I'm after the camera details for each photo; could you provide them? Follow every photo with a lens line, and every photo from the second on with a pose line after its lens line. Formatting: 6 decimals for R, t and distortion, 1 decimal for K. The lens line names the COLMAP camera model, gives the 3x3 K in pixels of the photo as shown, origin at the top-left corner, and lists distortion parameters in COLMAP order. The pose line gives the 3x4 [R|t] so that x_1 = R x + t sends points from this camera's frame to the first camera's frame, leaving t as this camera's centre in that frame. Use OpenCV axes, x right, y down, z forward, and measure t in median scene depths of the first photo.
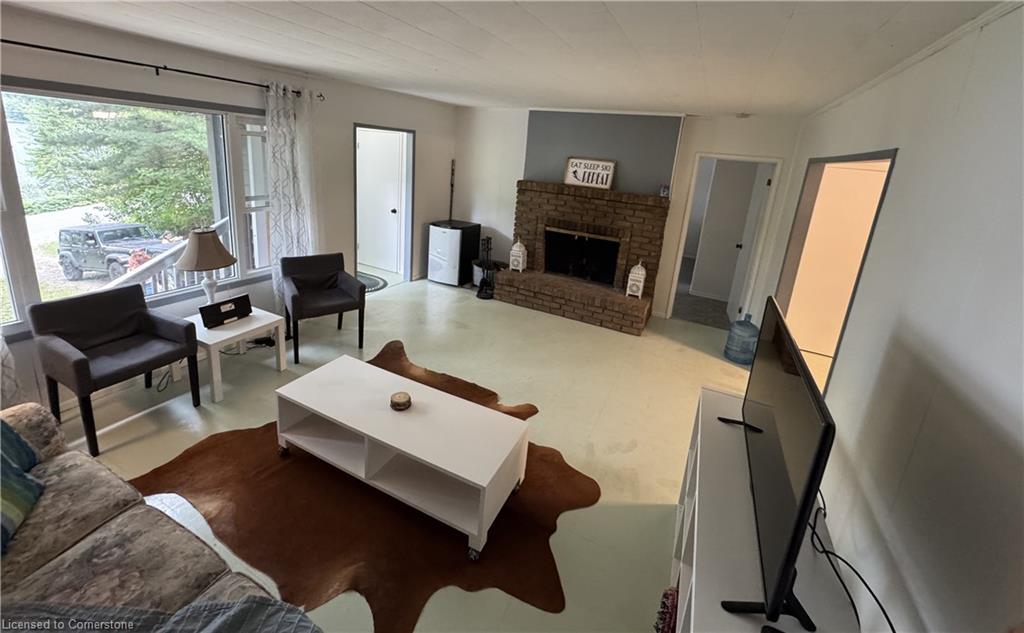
lens RADIAL K [[408.2, 0, 508.8], [0, 408.2, 248.0], [0, 0, 1]] dist [0.000427, 0.000022]
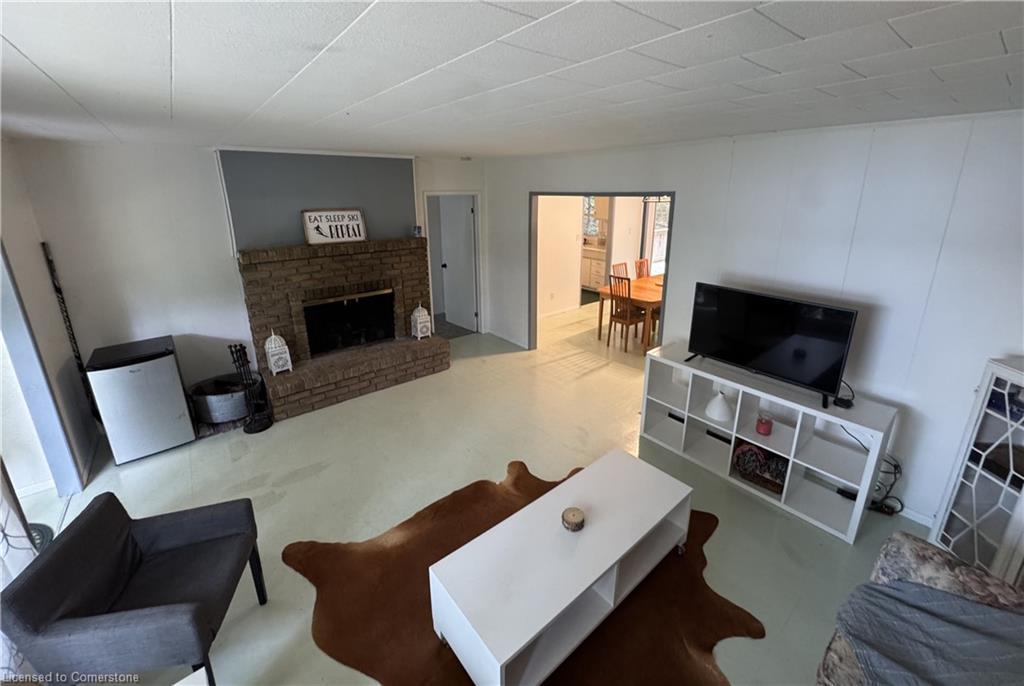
lens RADIAL K [[412.7, 0, 509.3], [0, 412.7, 302.7], [0, 0, 1]] dist [-0.000564, -0.000091]
pose [[0.425815, -0.322338, 0.845446, -0.431836], [0.248916, 0.940069, 0.233046, -0.145832], [-0.869898, 0.111211, 0.480531, 0.293031]]
